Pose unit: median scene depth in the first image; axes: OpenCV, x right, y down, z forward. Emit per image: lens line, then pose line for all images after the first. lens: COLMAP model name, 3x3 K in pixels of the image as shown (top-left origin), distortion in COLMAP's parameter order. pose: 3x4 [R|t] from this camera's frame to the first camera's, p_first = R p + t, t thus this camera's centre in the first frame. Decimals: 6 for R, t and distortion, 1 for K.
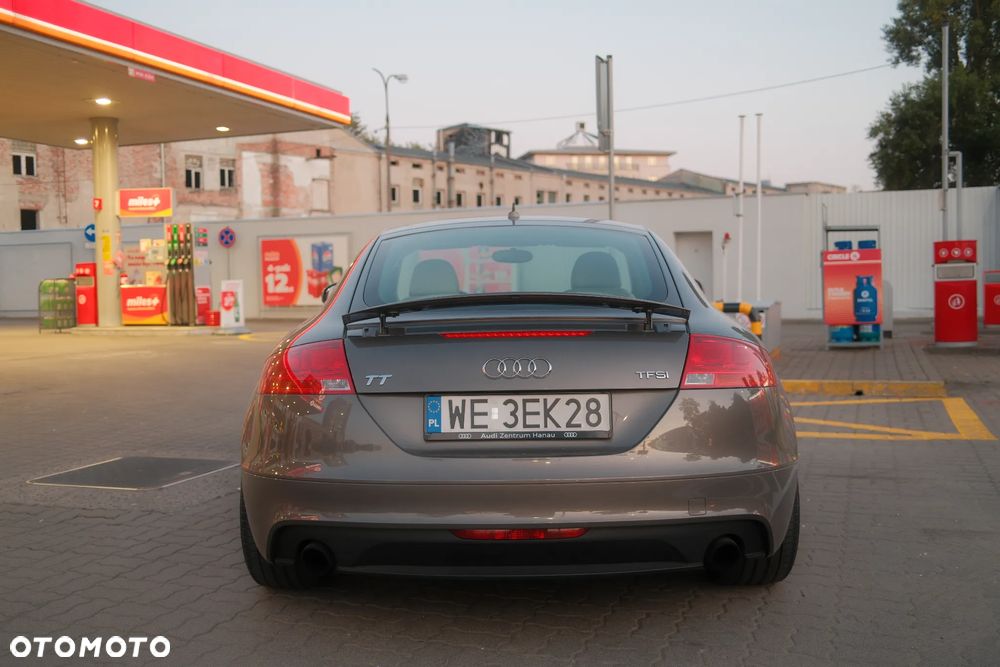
lens RADIAL K [[1017.1, 0, 530.9], [0, 1017.1, 320.3], [0, 0, 1]] dist [0.011175, 0.000000]
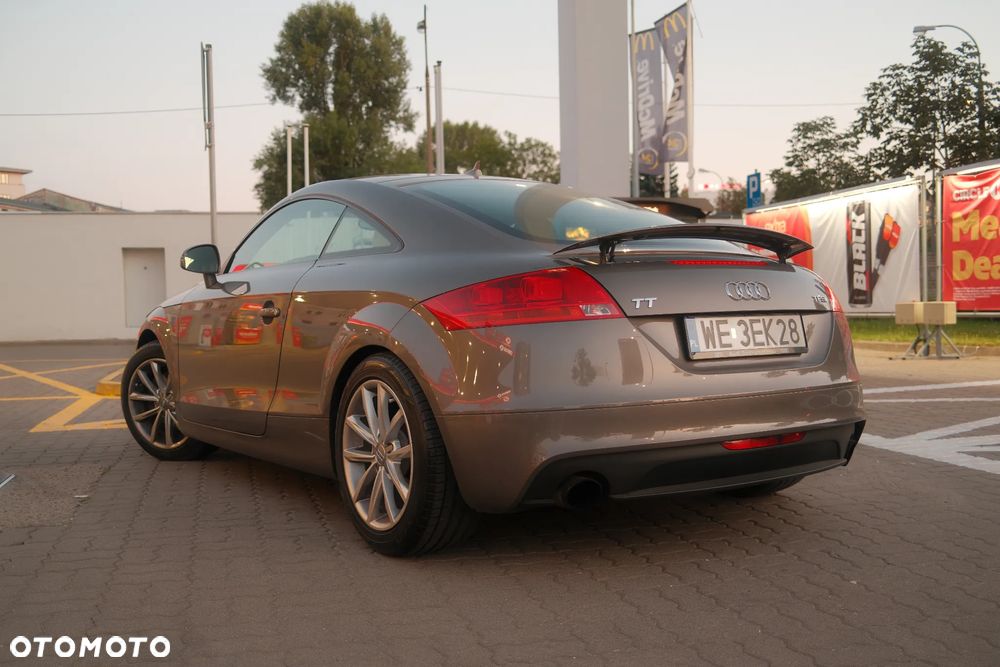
lens RADIAL K [[1017.1, 0, 445.1], [0, 1017.1, 340.4], [0, 0, 1]] dist [0.011175, 0.000000]
pose [[0.833453, -0.017416, 0.552316, -0.270873], [0.026170, 0.999626, -0.007969, 0.030859], [-0.551971, 0.021096, 0.833596, 0.086612]]
